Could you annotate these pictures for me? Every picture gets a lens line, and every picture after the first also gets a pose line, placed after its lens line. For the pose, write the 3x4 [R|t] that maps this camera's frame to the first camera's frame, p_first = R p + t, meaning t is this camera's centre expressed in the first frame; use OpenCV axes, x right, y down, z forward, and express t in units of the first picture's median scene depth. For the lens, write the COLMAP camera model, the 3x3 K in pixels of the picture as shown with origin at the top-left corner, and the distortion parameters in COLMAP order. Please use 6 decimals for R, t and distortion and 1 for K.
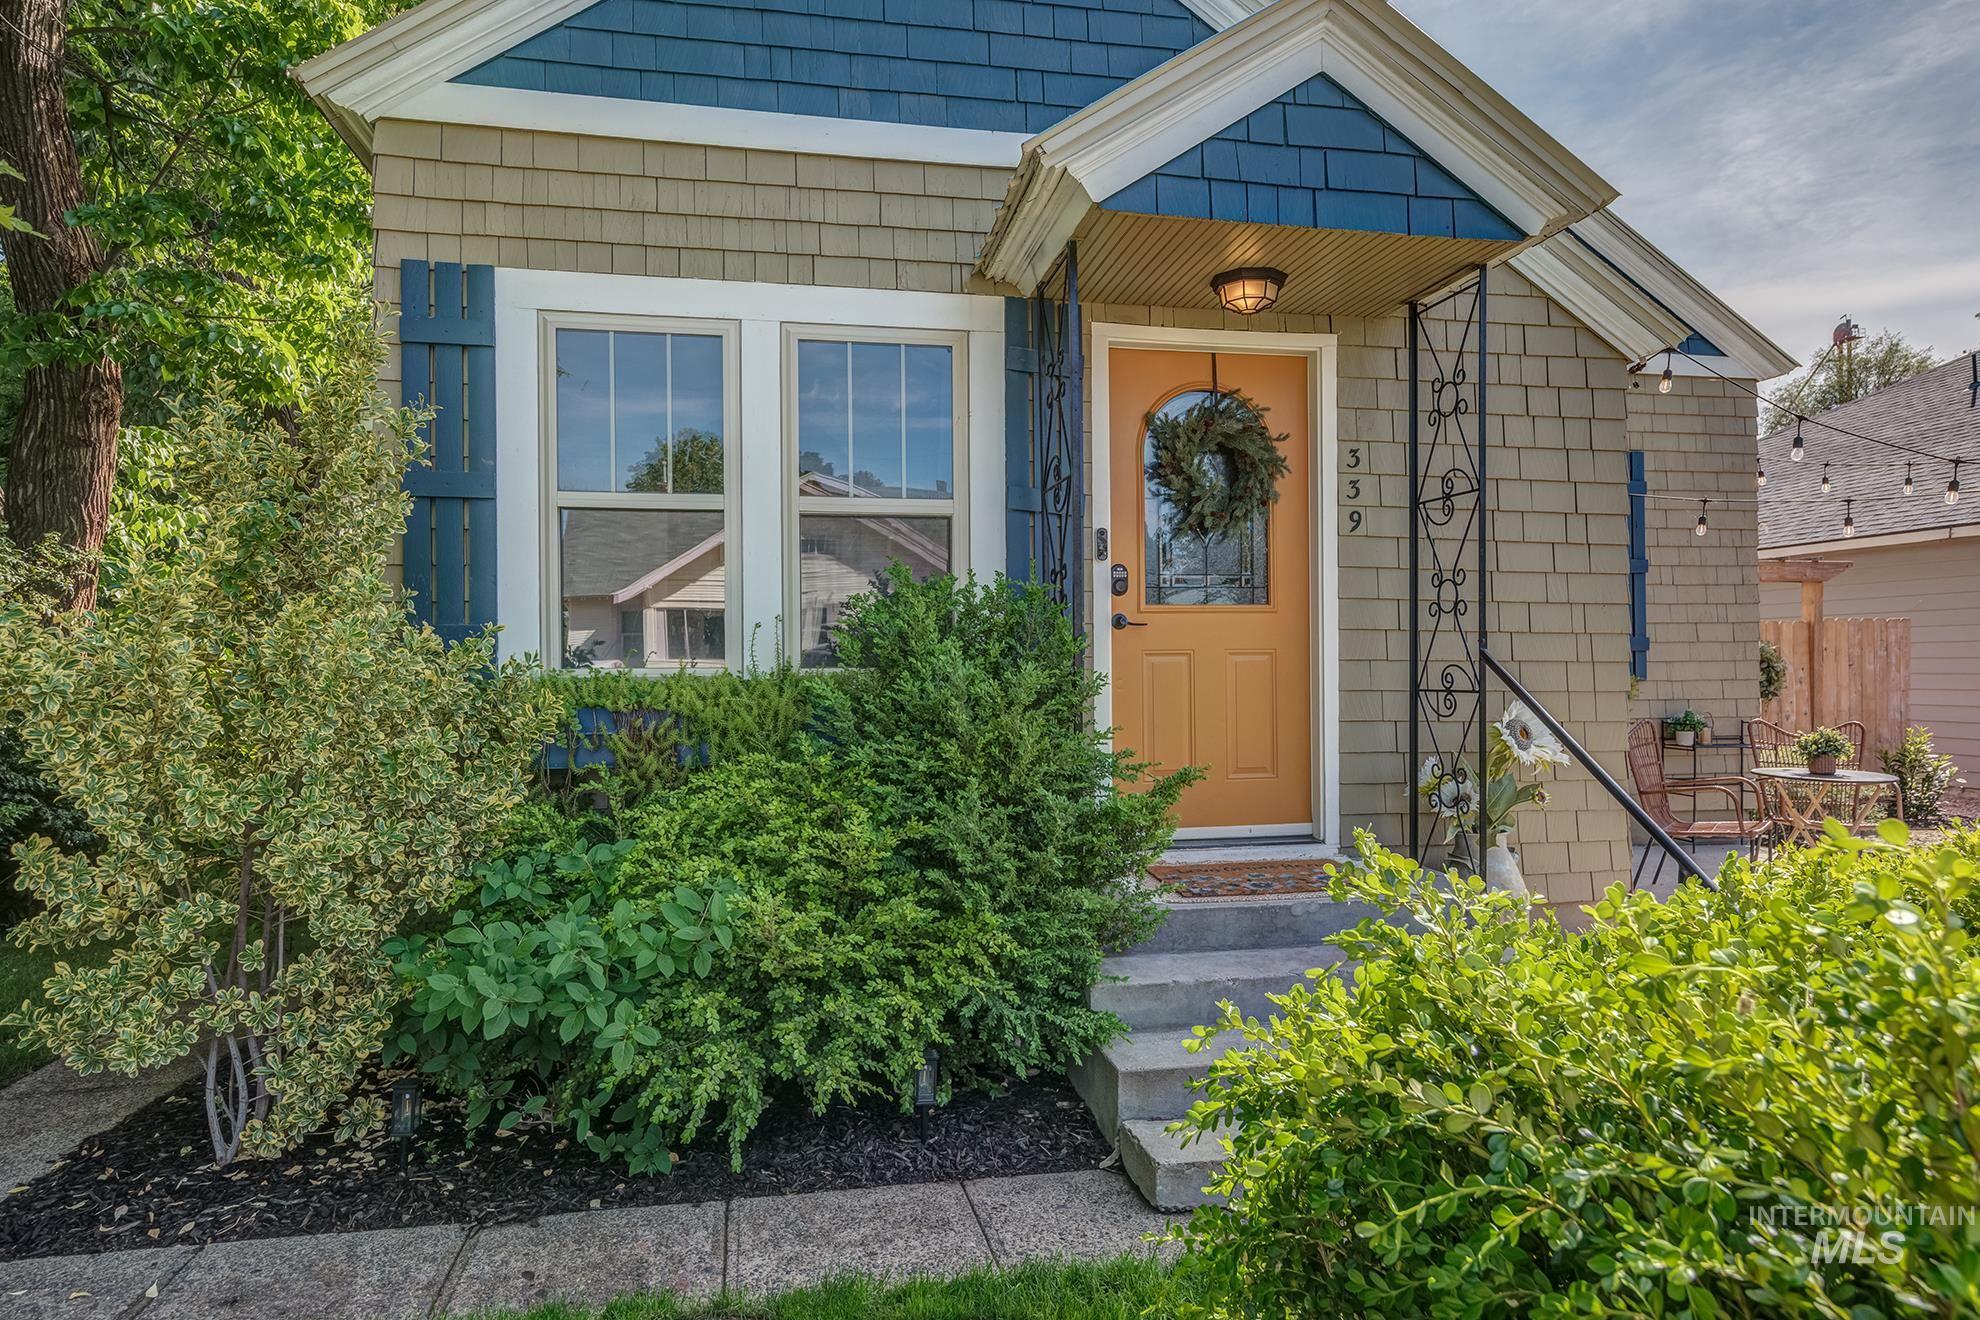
lens RADIAL K [[1144.9, 0, 987.5], [0, 1144.9, 665.2], [0, 0, 1]] dist [0.015890, -0.005556]
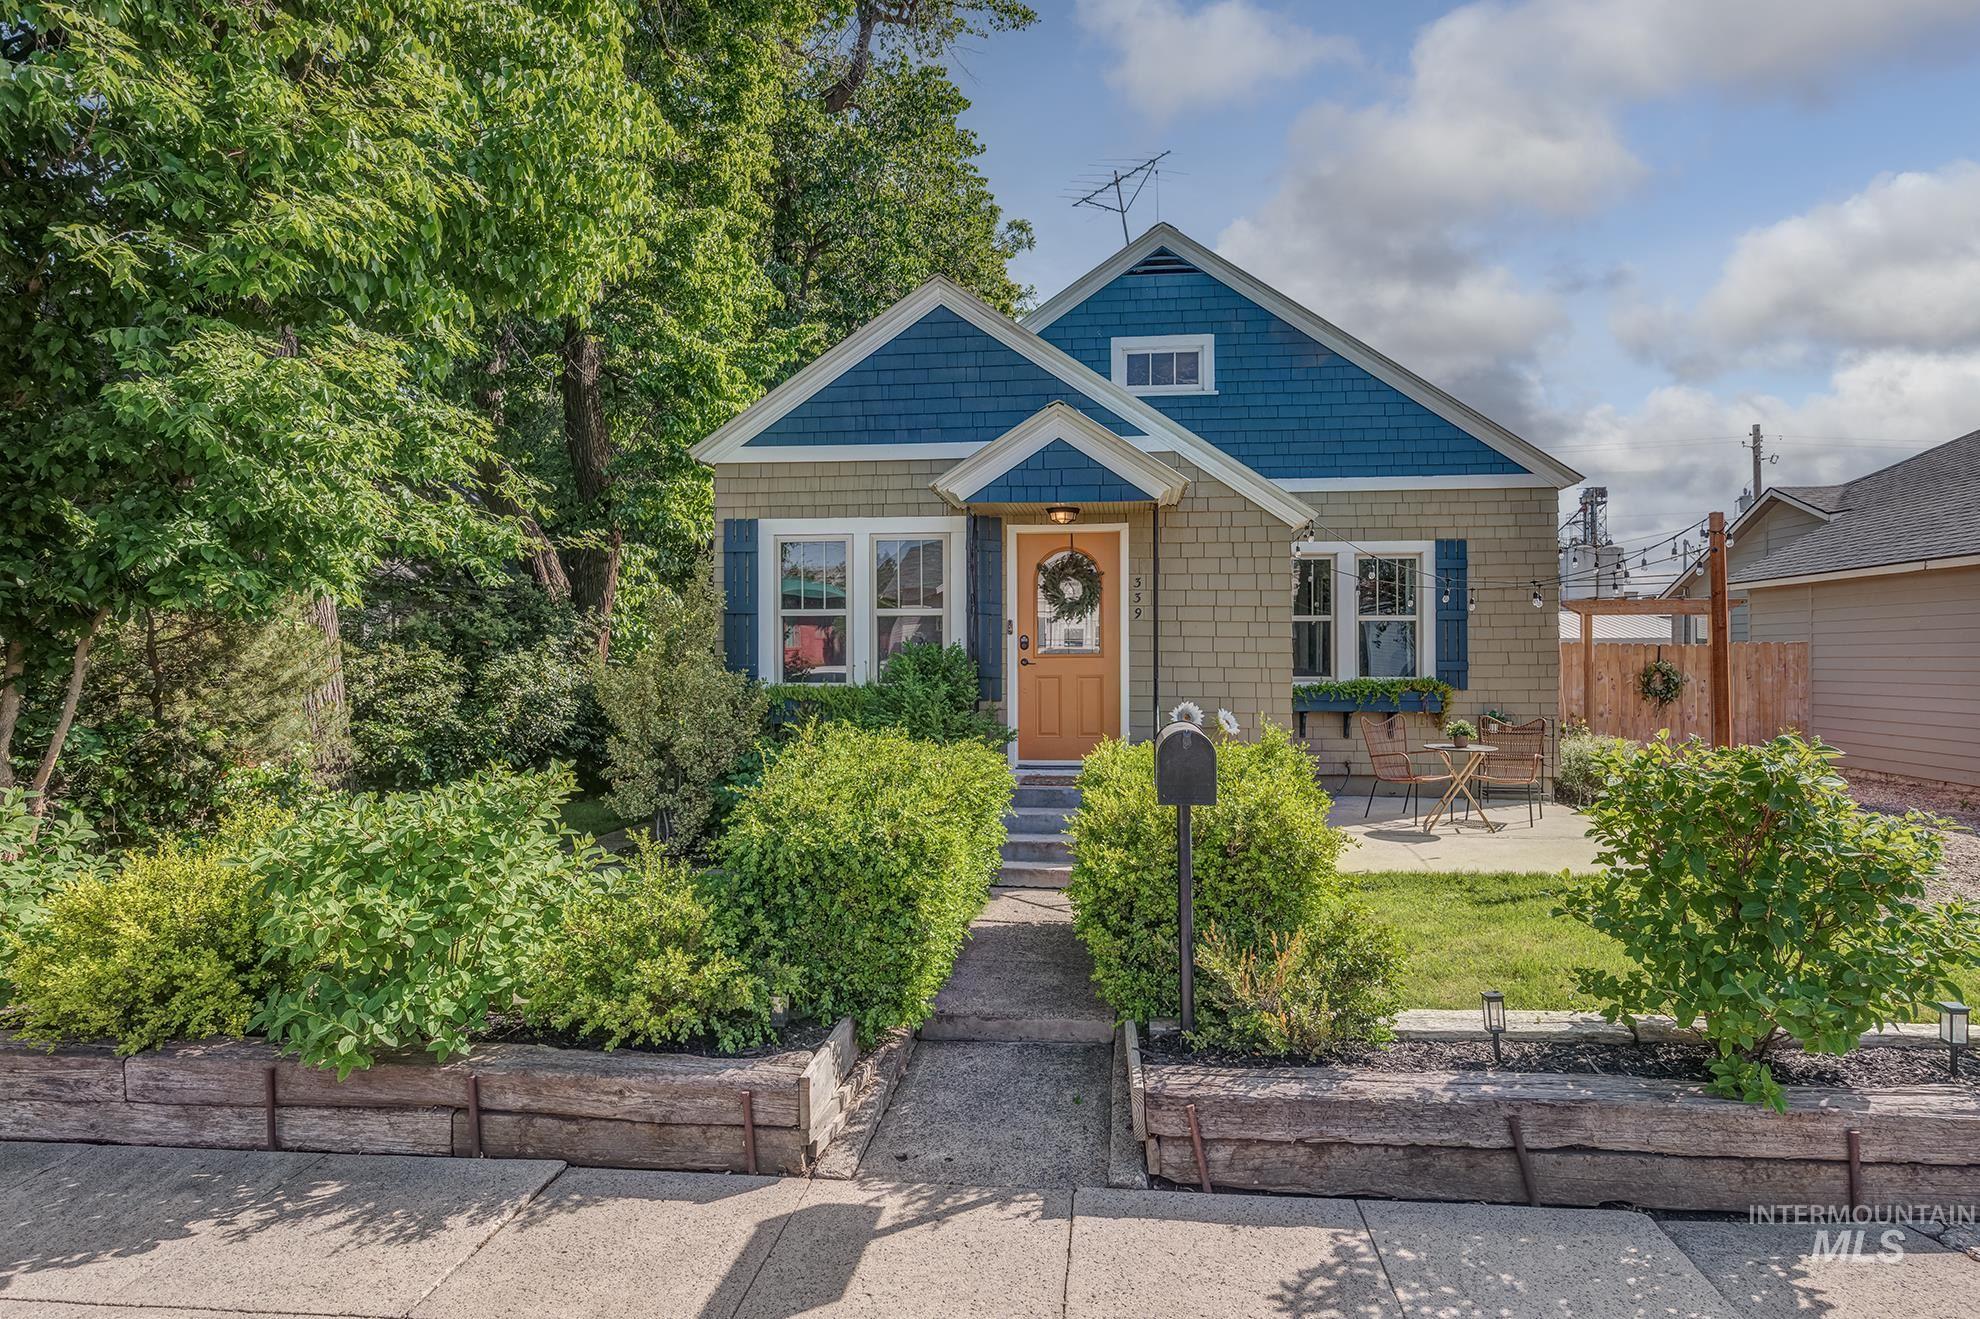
lens RADIAL K [[1144.9, 0, 987.3], [0, 1144.9, 657.2], [0, 0, 1]] dist [0.015890, -0.005556]
pose [[0.949993, 0.002901, -0.312258, 0.750066], [-0.002164, 0.999994, 0.002708, -0.055193], [0.312264, -0.001897, 0.949993, -1.097543]]
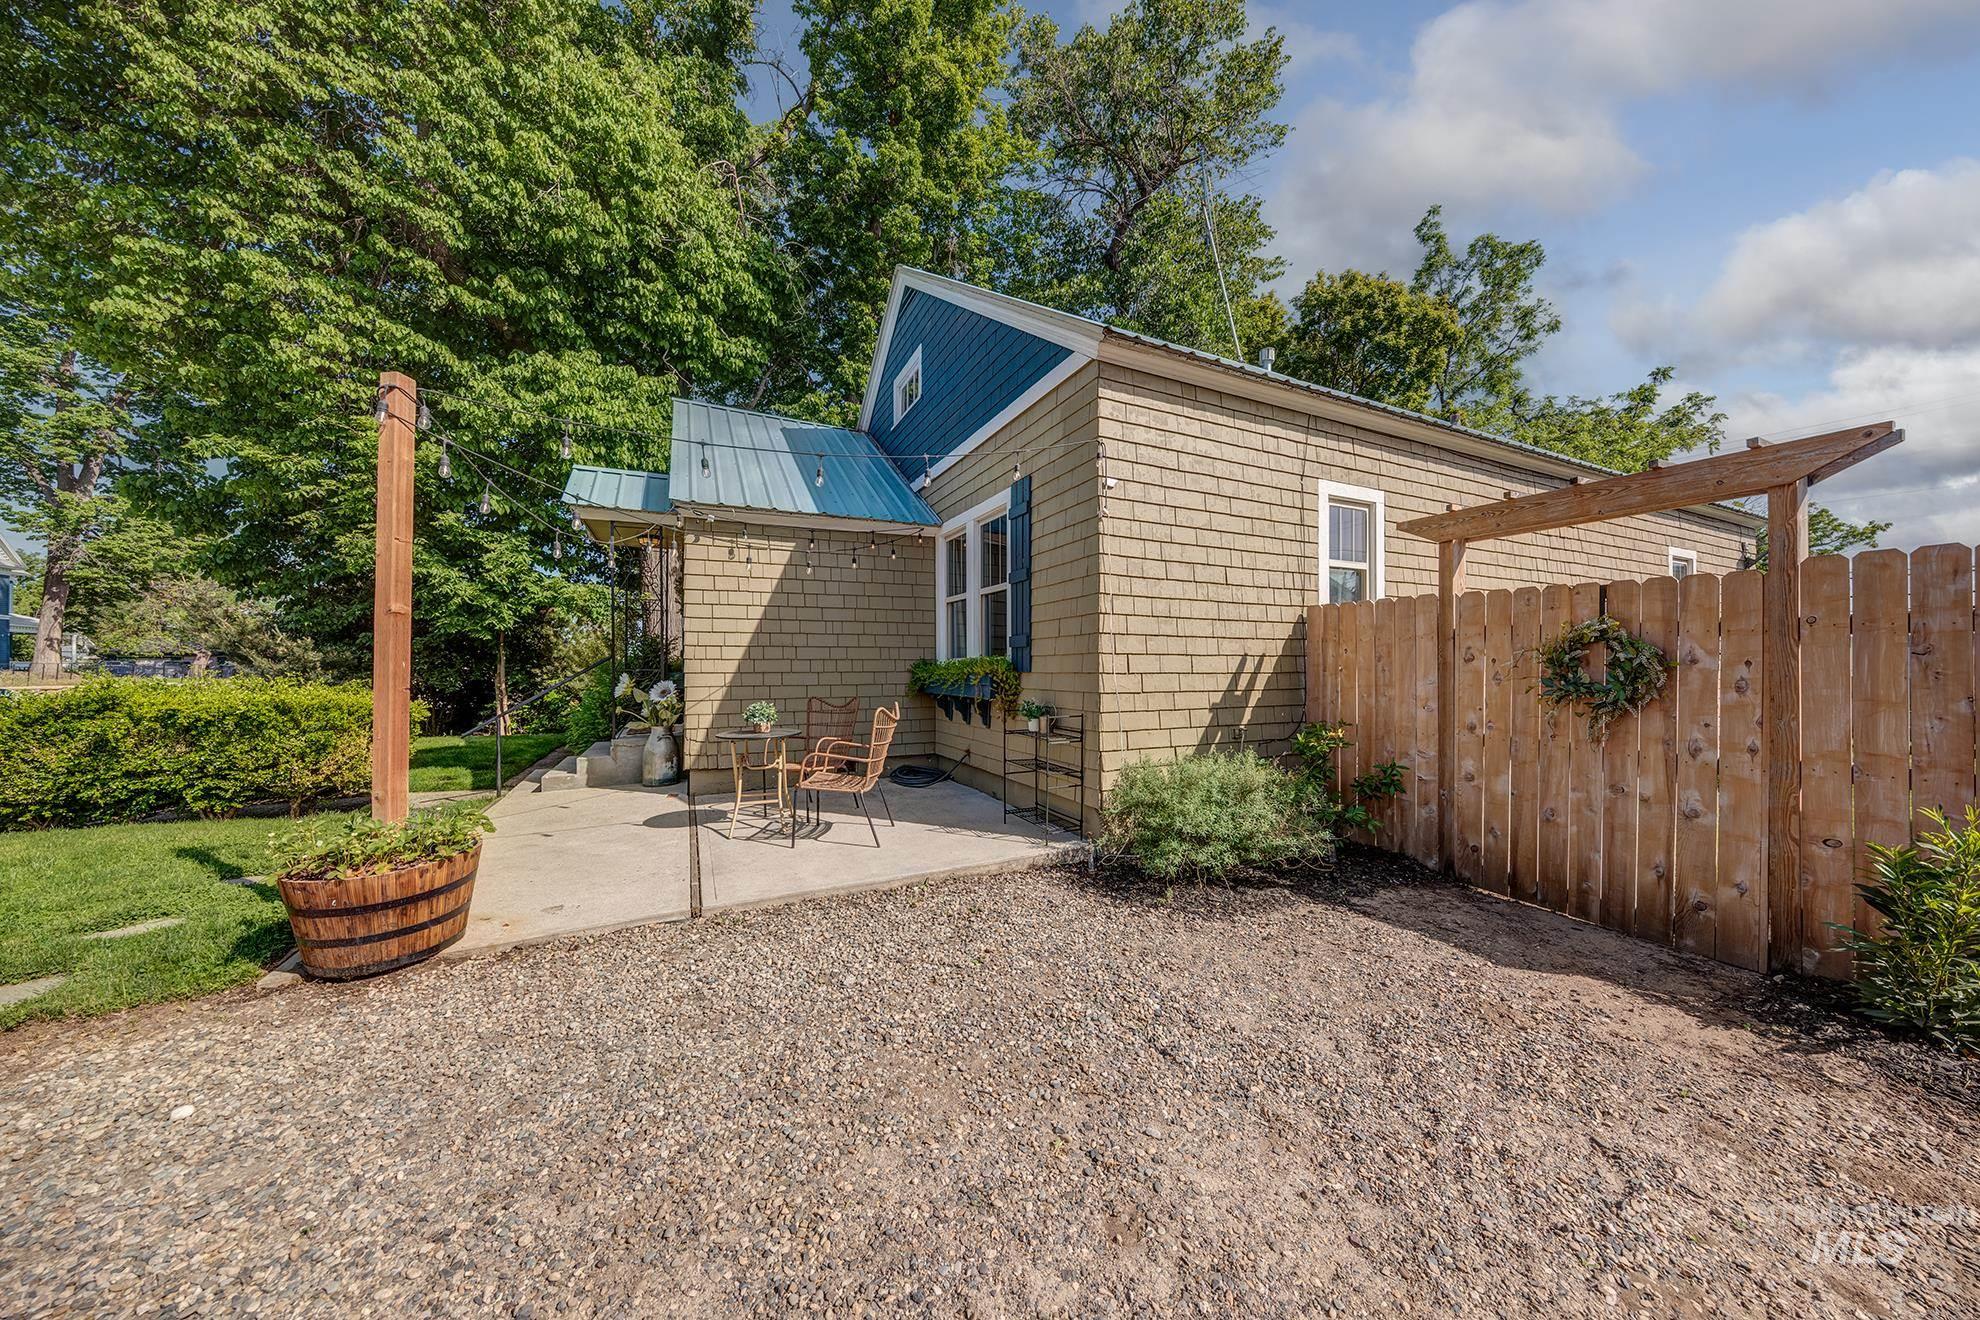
lens RADIAL K [[618.6, 0, 979.2], [0, 618.6, 667.2], [0, 0, 1]] dist [-0.002258, -0.000144]
pose [[0.242452, 0.006673, -0.970140, 1.986604], [0.003469, 0.999964, 0.007745, 0.006052], [0.970157, -0.005244, 0.242420, 1.386447]]
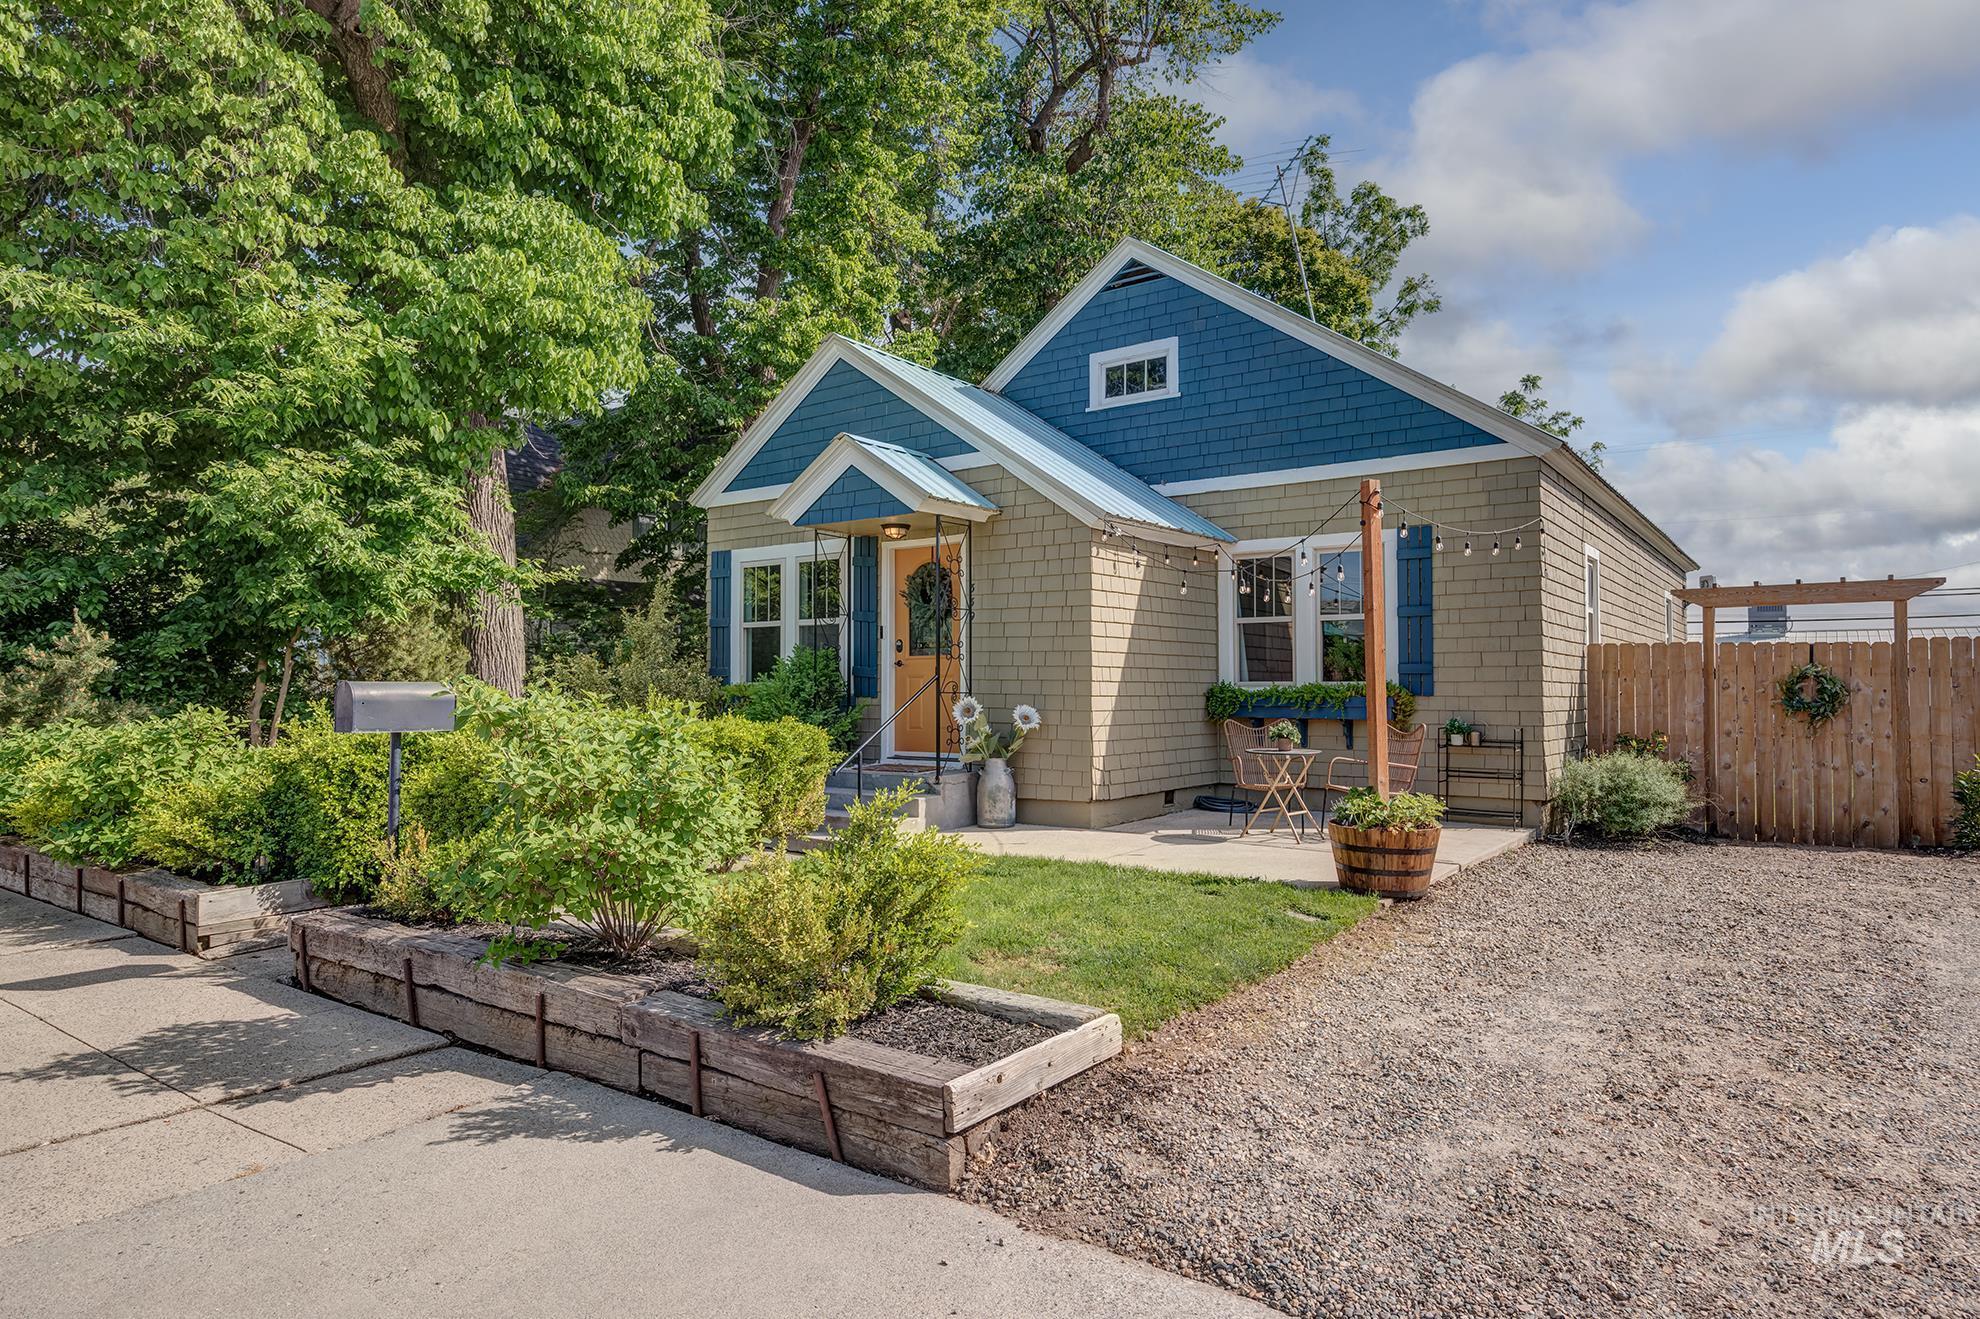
lens RADIAL K [[1144.9, 0, 918.7], [0, 1144.9, 662.6], [0, 0, 1]] dist [0.015890, -0.005556]
pose [[0.648256, -0.011820, -0.761331, 2.055158], [-0.004311, 0.999807, -0.019193, 0.005800], [0.761411, 0.015724, 0.648079, -0.543211]]
